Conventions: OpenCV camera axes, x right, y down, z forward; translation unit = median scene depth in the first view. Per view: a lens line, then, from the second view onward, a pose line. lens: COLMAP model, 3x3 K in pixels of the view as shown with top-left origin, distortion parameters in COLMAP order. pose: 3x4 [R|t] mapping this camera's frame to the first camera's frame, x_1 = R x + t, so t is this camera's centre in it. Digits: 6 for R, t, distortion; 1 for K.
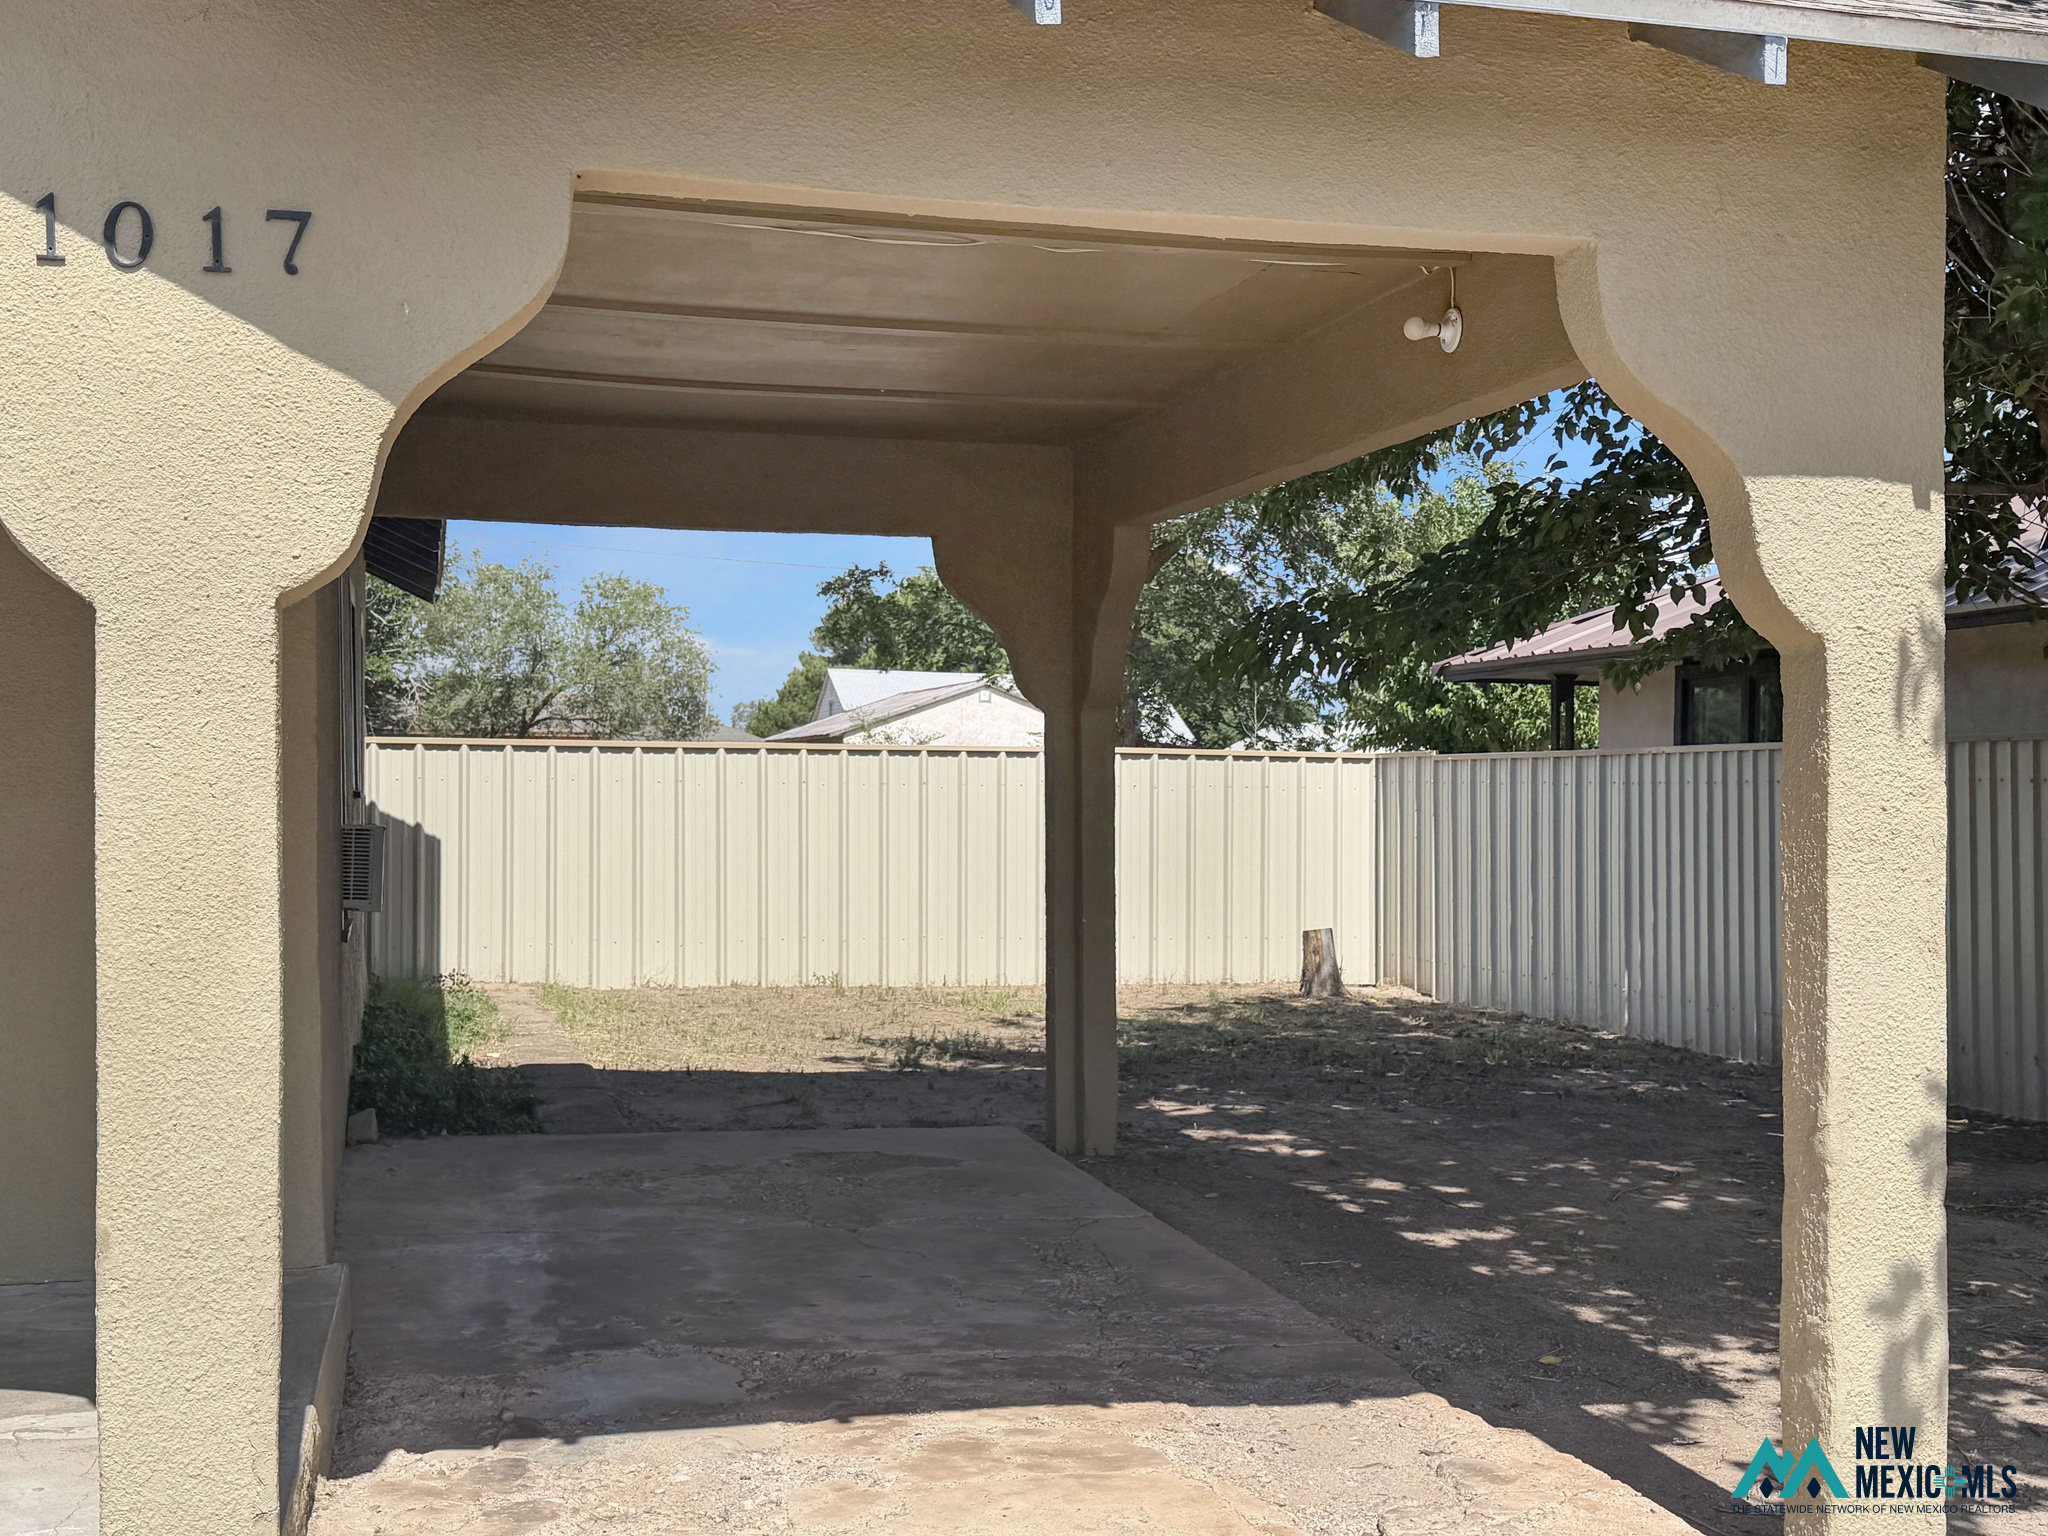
lens RADIAL K [[2341.6, 0, 1027.2], [0, 2341.6, 811.1], [0, 0, 1]] dist [0.223793, -0.541517]
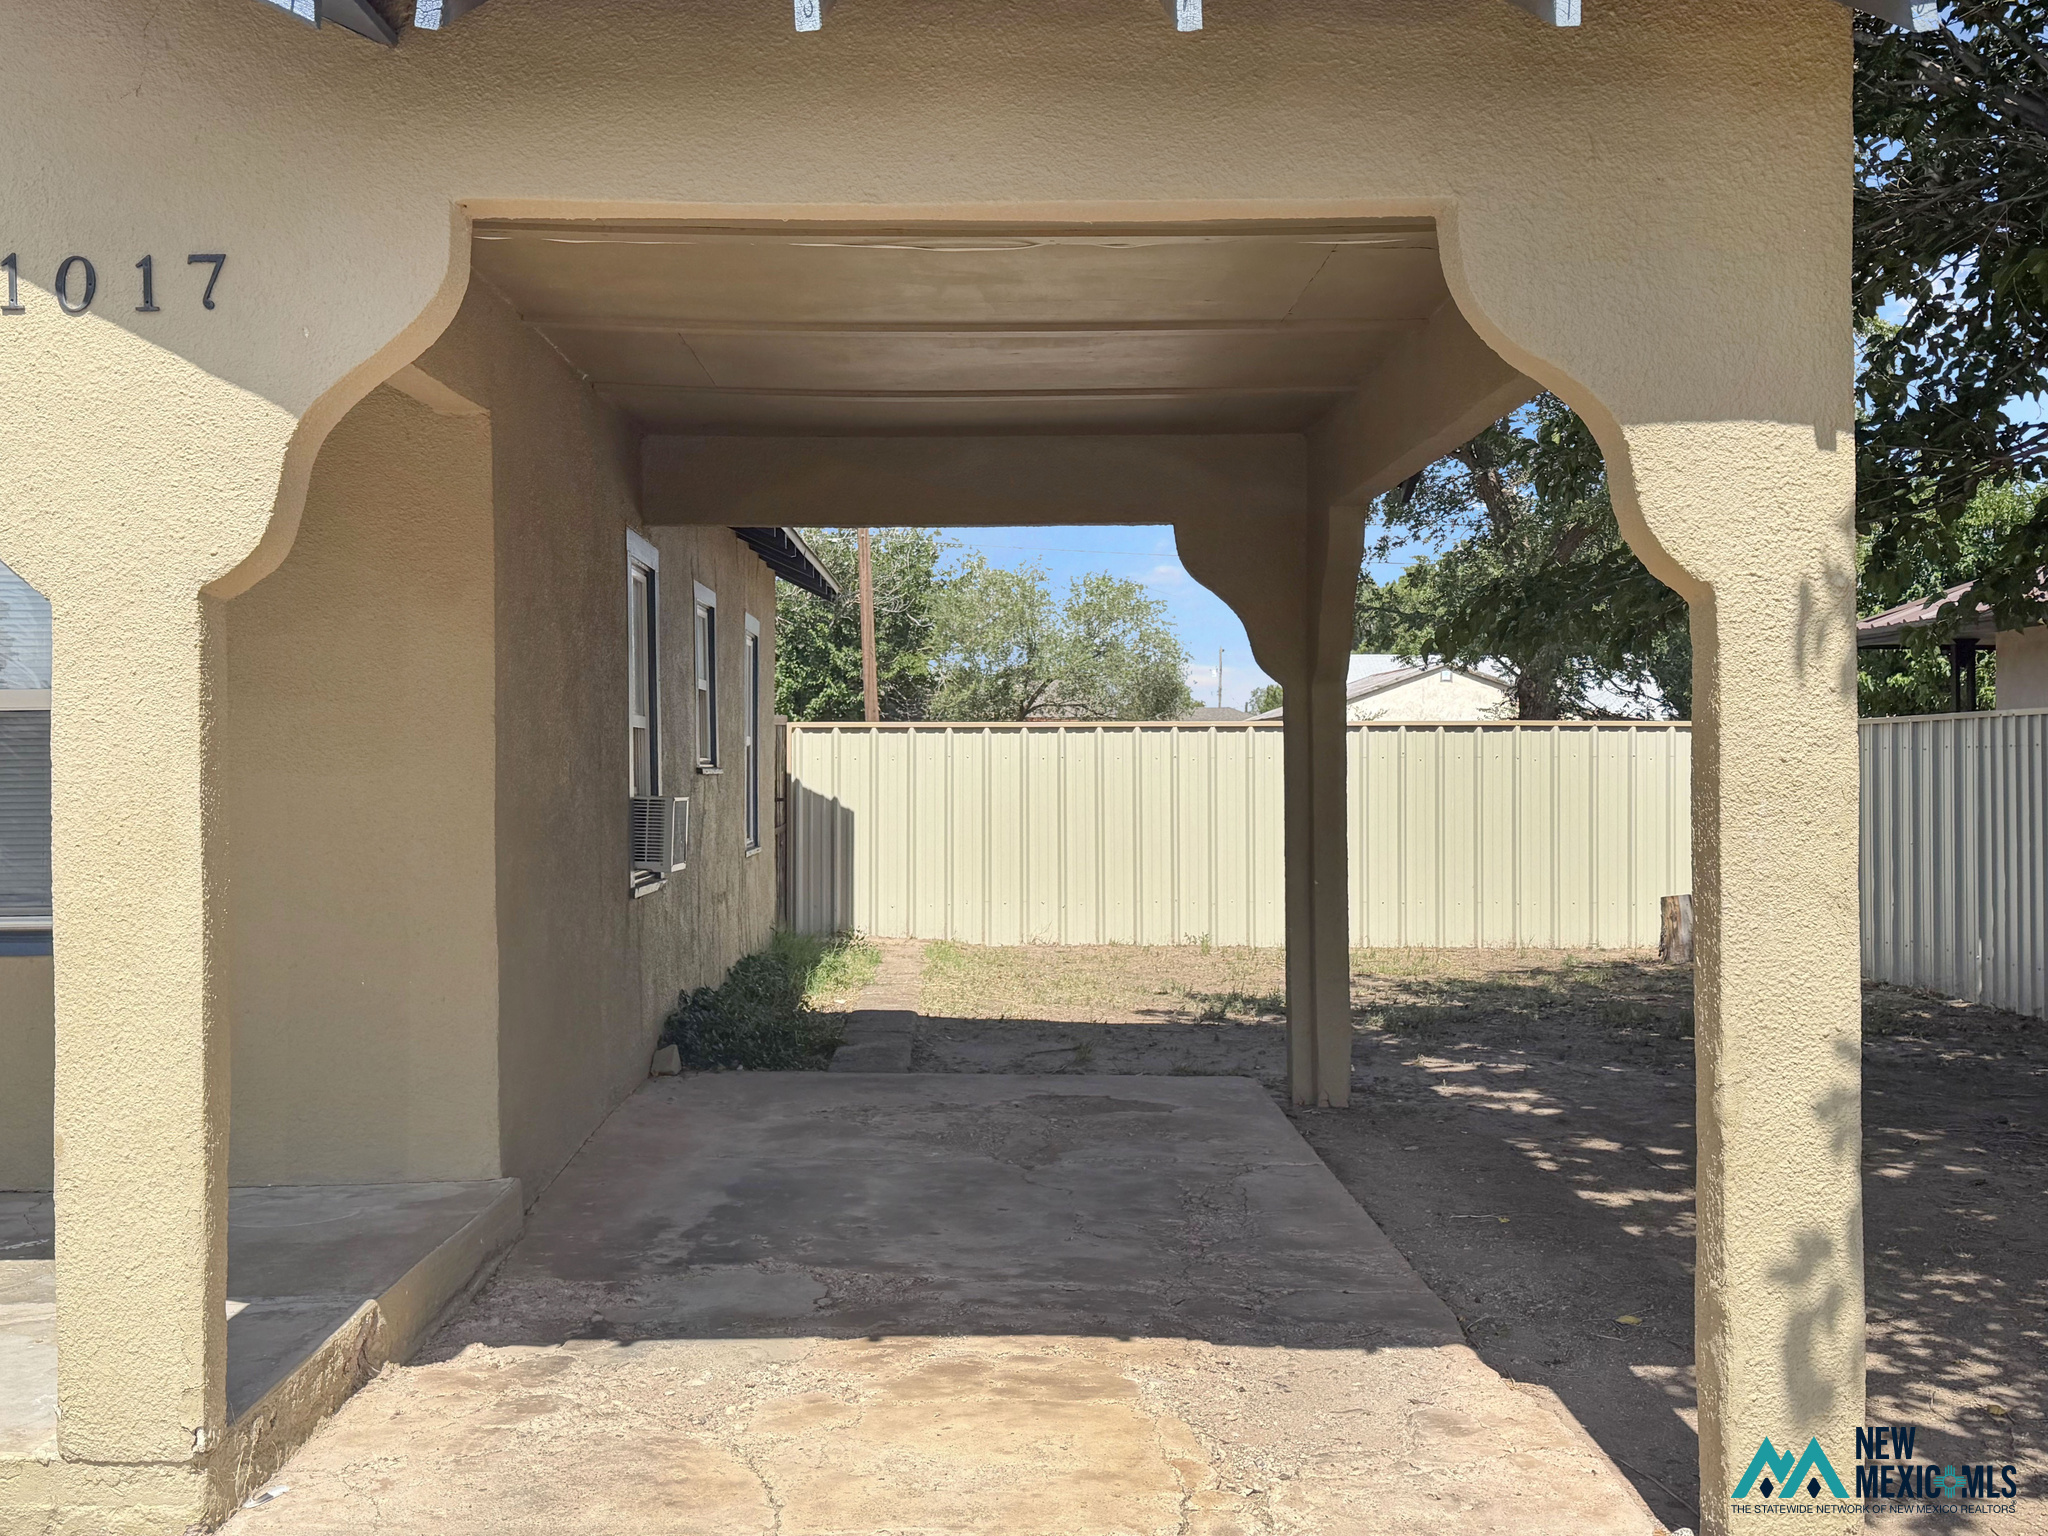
lens RADIAL K [[2151.9, 0, 1024.0], [0, 2151.9, 768.0], [0, 0, 1]] dist [0.191664, -0.427161]
pose [[0.969918, -0.011024, -0.243182, 0.236736], [0.008760, 0.999908, -0.010388, 0.007558], [0.243274, 0.007945, 0.969925, 0.053133]]
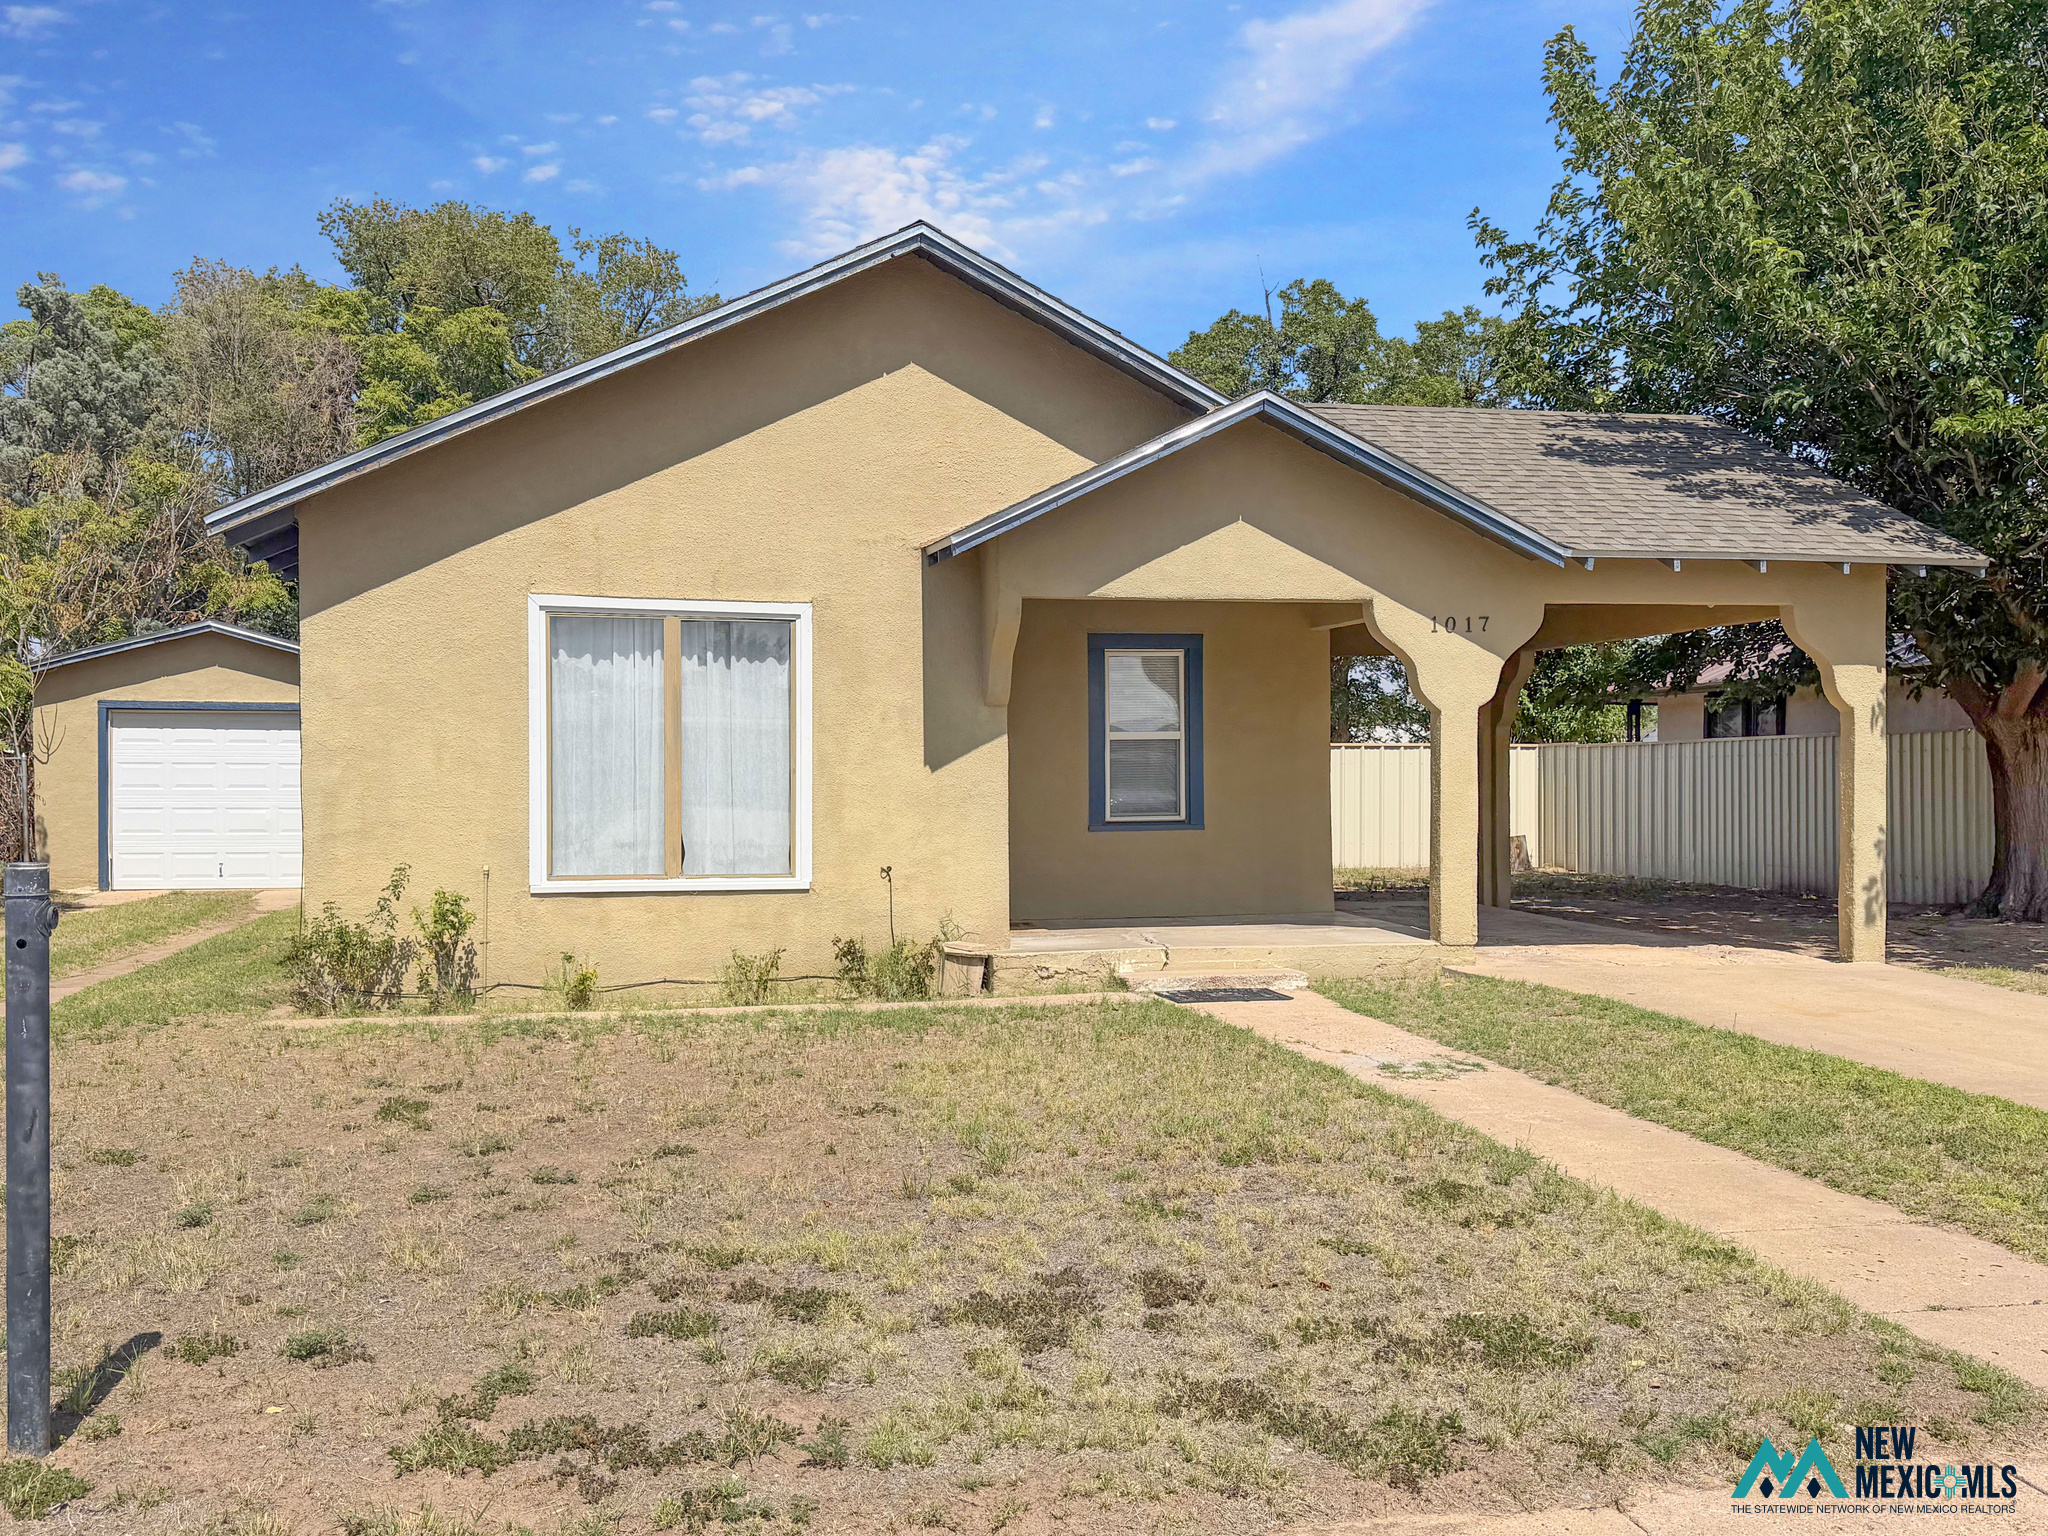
lens RADIAL K [[1754.6, 0, 1024.0], [0, 1754.6, 768.0], [0, 0, 1]] dist [0.060375, -0.002203]
pose [[0.998415, -0.009456, -0.055485, -0.673435], [0.008662, 0.999857, -0.014533, 0.042654], [0.055614, 0.014030, 0.998354, -1.554207]]
